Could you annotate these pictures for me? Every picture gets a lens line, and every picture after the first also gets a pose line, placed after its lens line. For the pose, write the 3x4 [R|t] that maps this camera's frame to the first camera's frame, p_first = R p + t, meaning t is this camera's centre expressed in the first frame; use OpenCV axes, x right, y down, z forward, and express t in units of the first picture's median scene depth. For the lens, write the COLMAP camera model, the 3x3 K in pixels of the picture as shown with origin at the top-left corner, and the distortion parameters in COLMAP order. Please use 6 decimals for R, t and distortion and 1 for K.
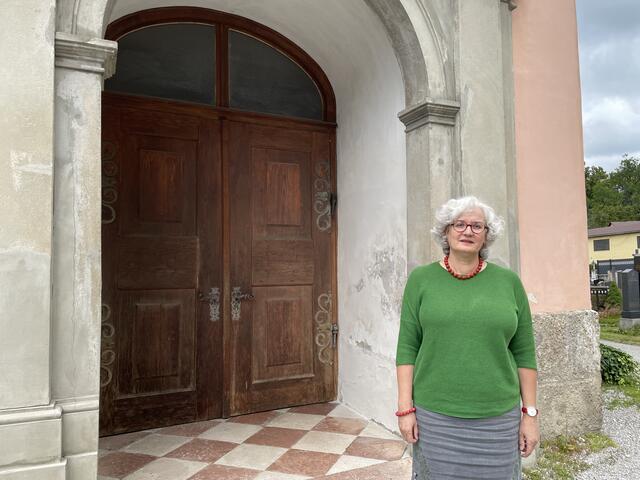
lens RADIAL K [[490.4, 0, 317.5], [0, 490.4, 241.3], [0, 0, 1]] dist [0.069530, -0.092555]
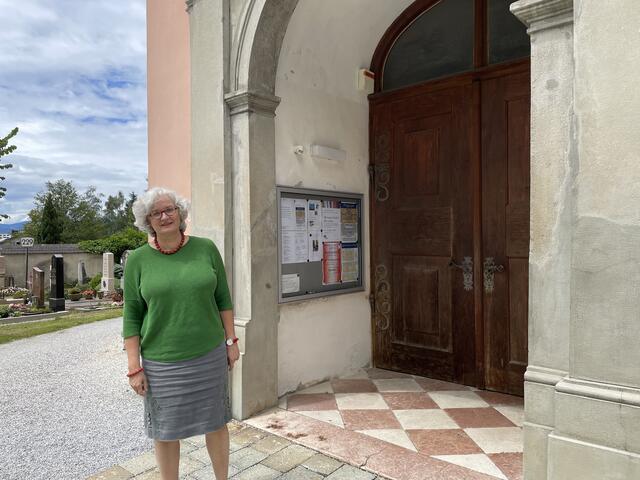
lens RADIAL K [[490.4, 0, 316.3], [0, 490.4, 240.3], [0, 0, 1]] dist [0.069530, -0.092555]
pose [[0.384765, 0.013725, -0.922912, 0.609985], [0.053918, 0.997848, 0.037317, 0.006998], [0.921438, -0.064120, 0.383197, 0.345827]]
